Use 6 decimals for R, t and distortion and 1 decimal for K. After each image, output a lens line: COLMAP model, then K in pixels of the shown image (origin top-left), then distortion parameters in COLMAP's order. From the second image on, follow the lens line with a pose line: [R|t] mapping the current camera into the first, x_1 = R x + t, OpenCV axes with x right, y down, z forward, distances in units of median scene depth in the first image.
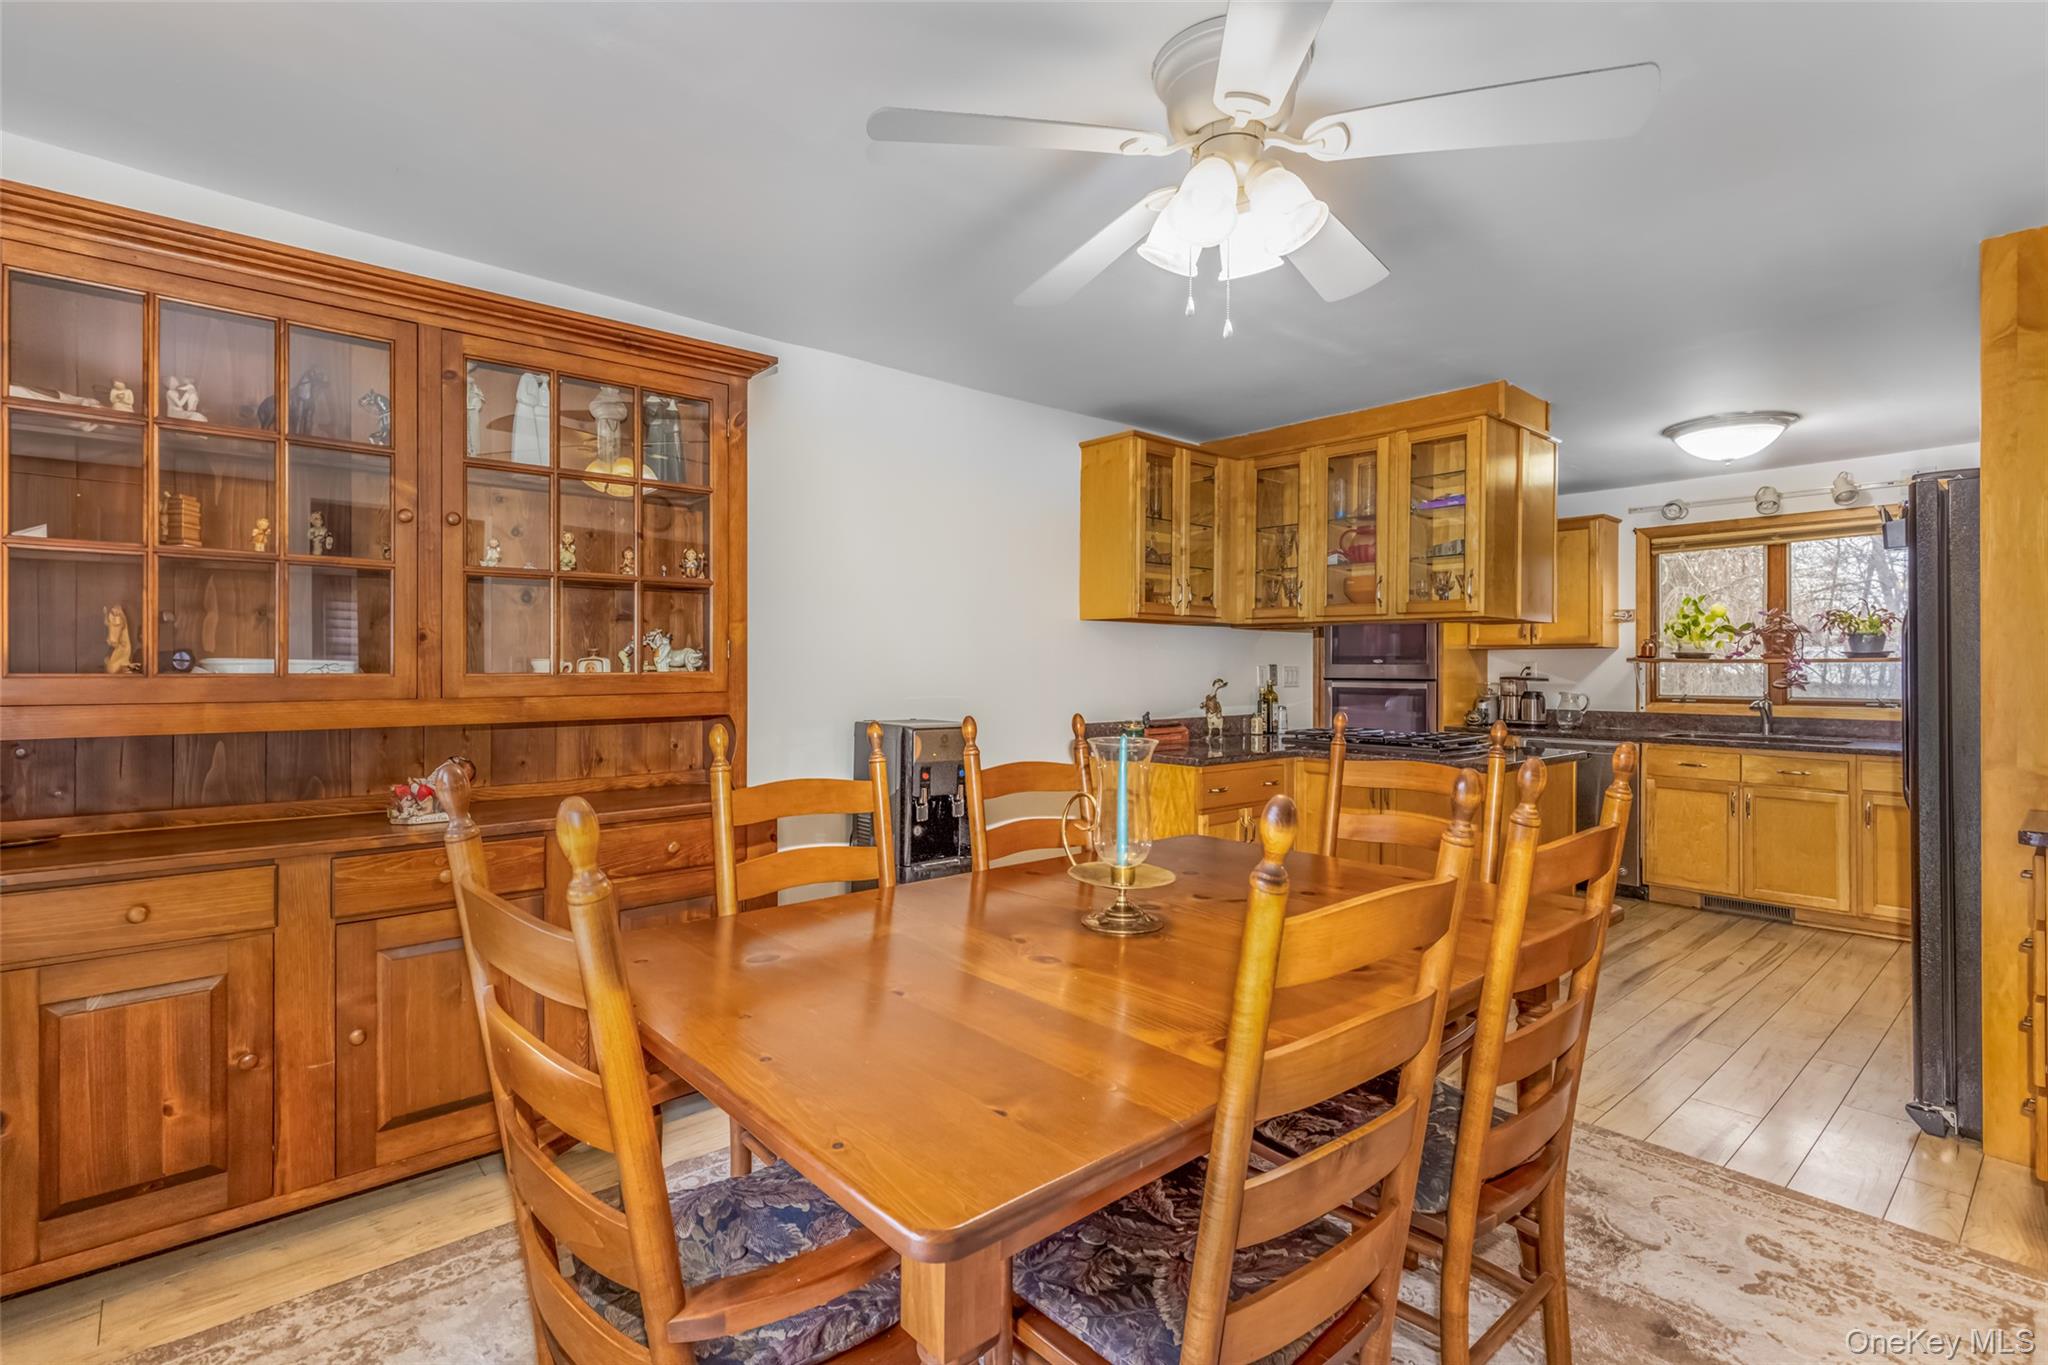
lens RADIAL K [[959.8, 0, 975.9], [0, 959.8, 654.5], [0, 0, 1]] dist [0.002732, -0.001988]
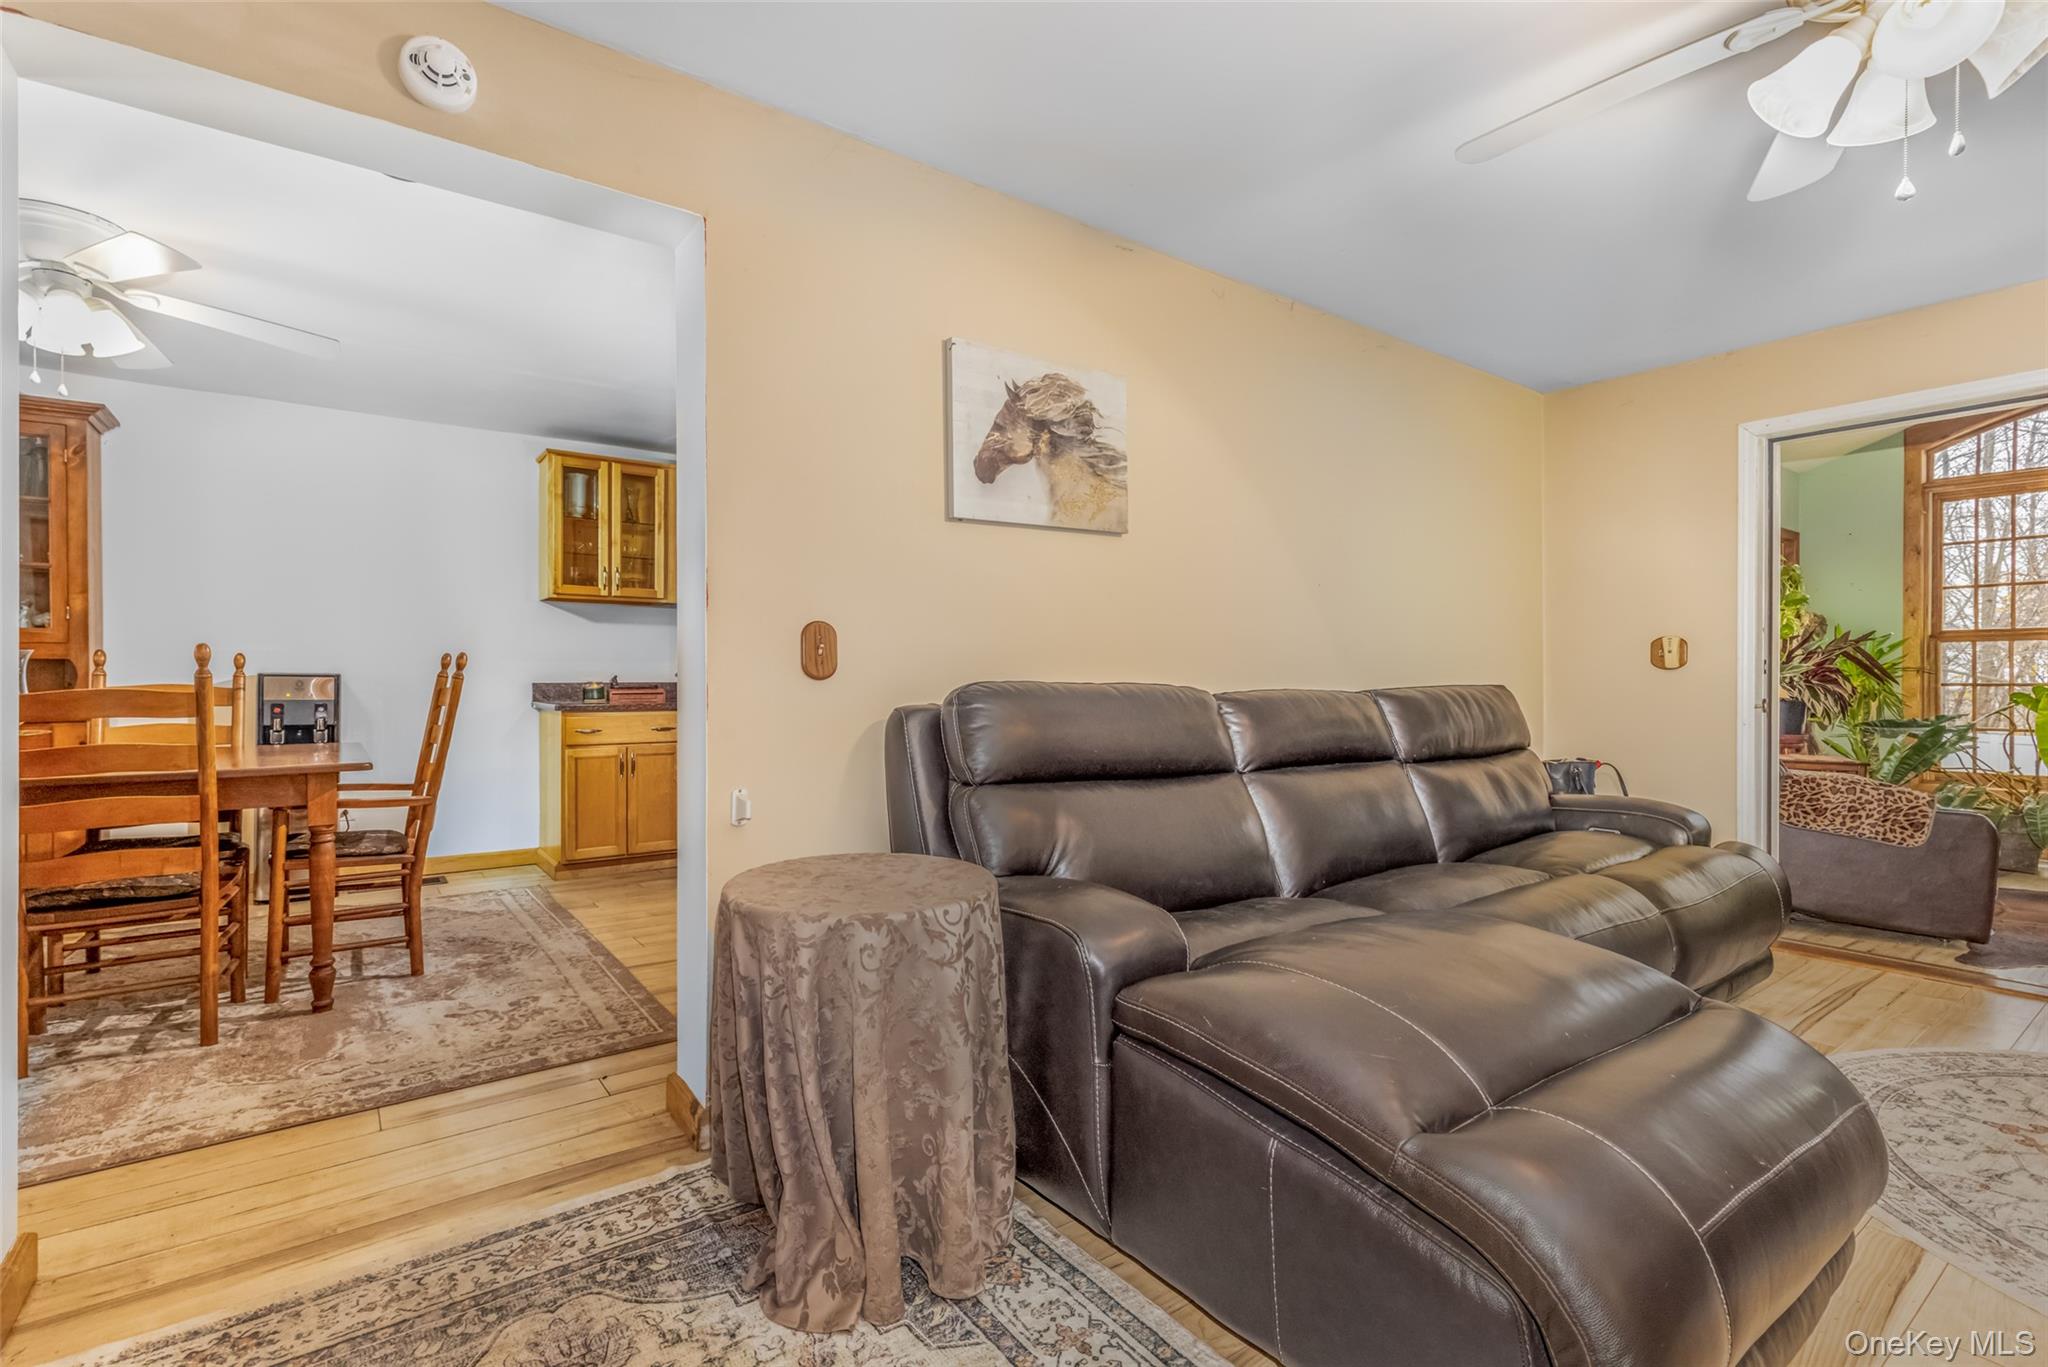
lens RADIAL K [[959.8, 0, 1024.6], [0, 959.8, 675.1], [0, 0, 1]] dist [0.002732, -0.001988]
pose [[0.997588, 0.001964, -0.069381, 0.668572], [-0.001085, 0.999919, 0.012692, 0.035912], [0.069401, -0.012586, 0.997509, -0.168200]]
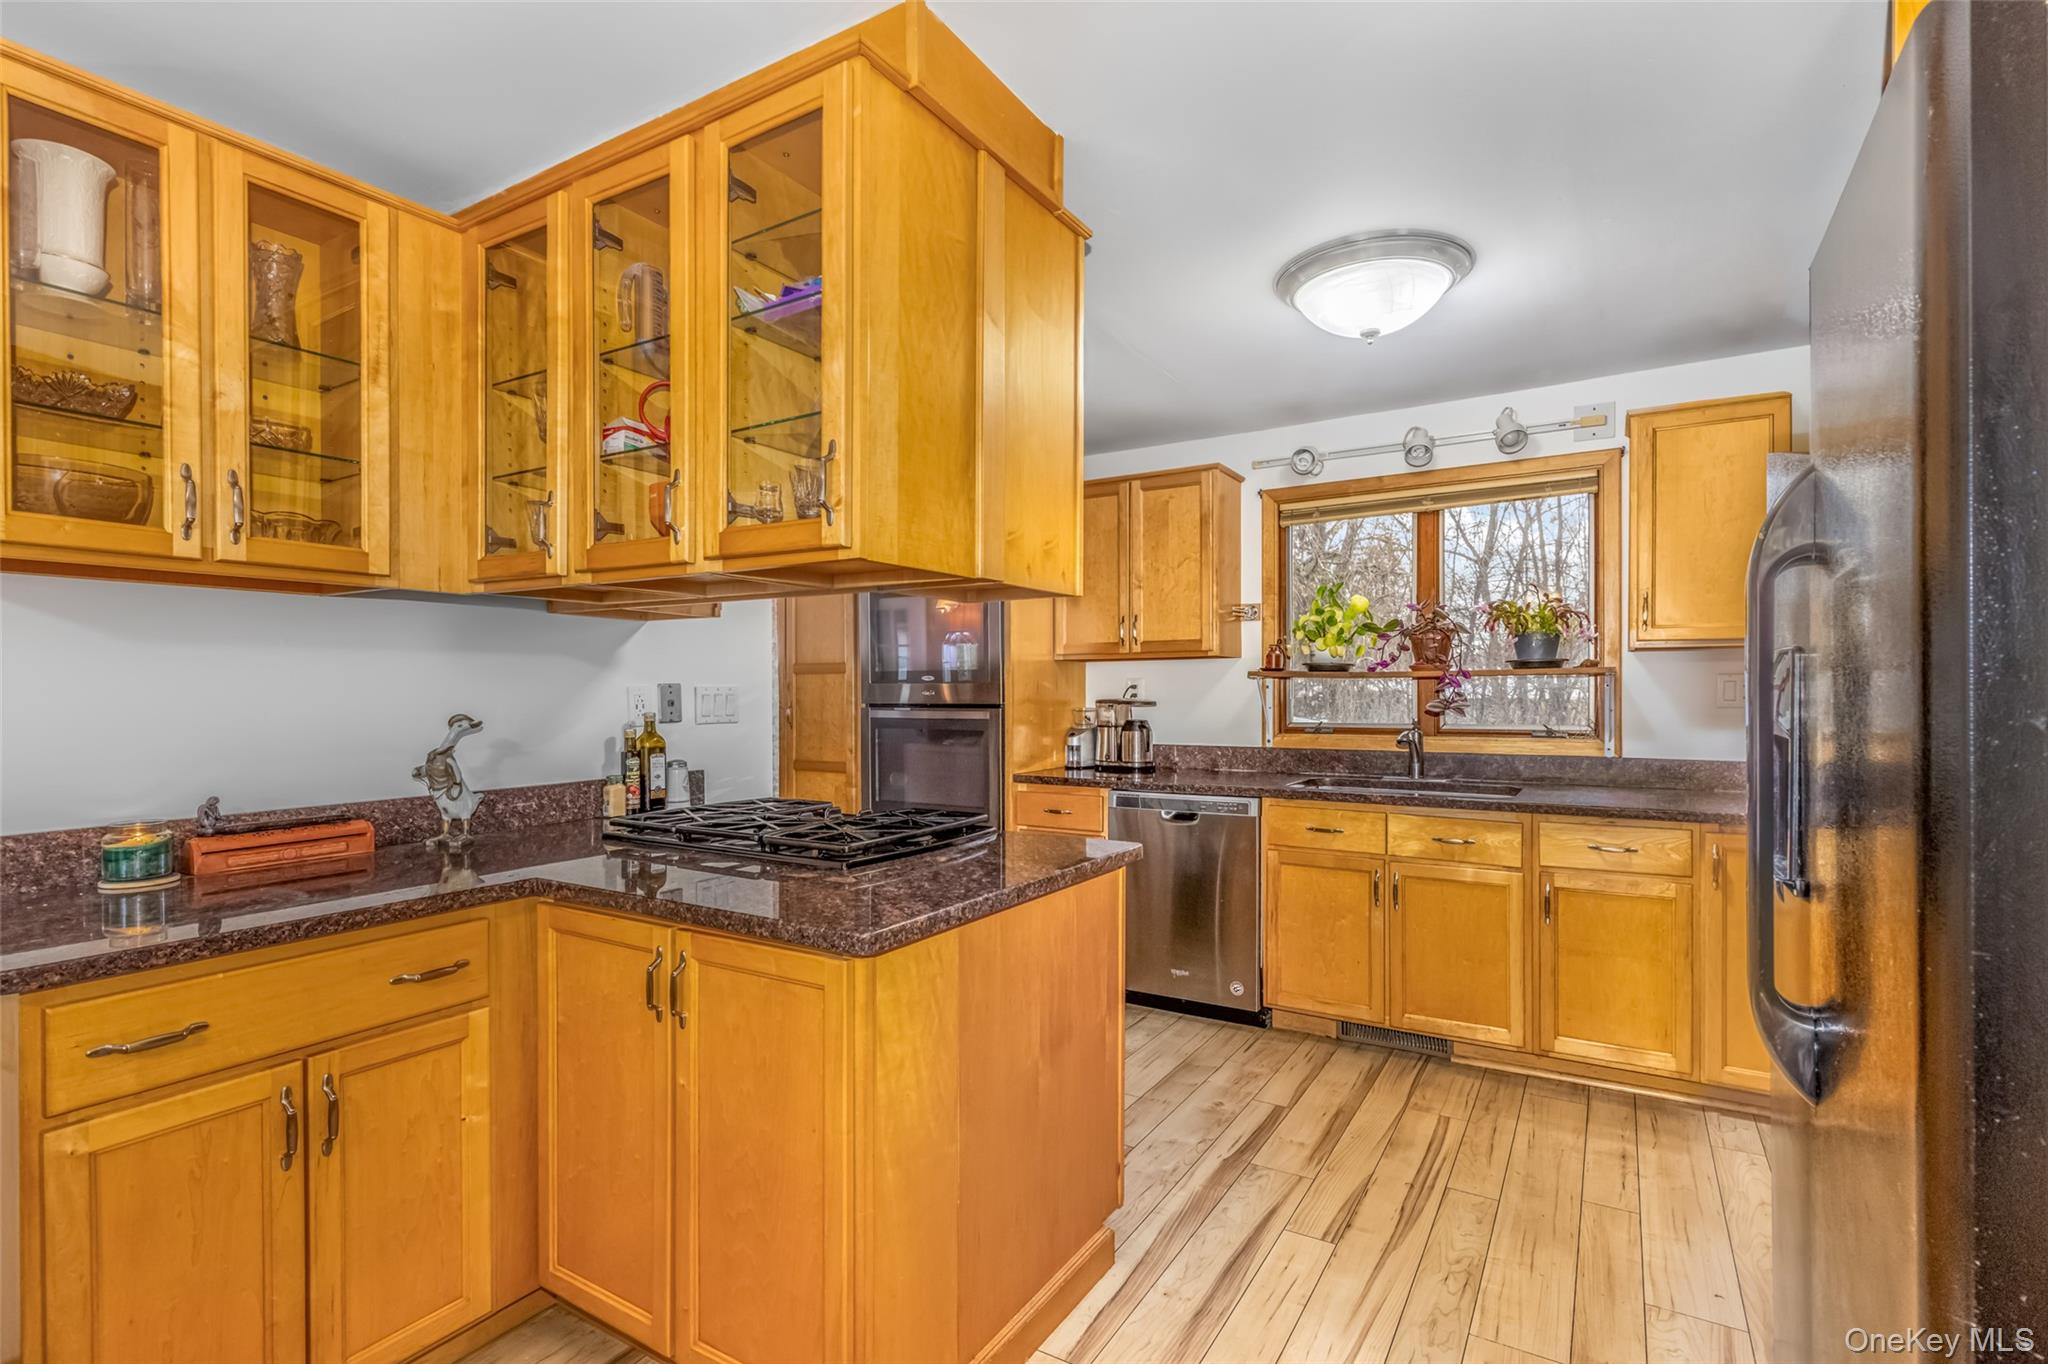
lens RADIAL K [[959.8, 0, 1005.8], [0, 959.8, 685.7], [0, 0, 1]] dist [0.002732, -0.001988]
pose [[0.954980, -0.007593, 0.296574, 0.326631], [0.004708, 0.999934, 0.010441, 0.006365], [-0.296634, -0.008575, 0.954953, 0.417214]]
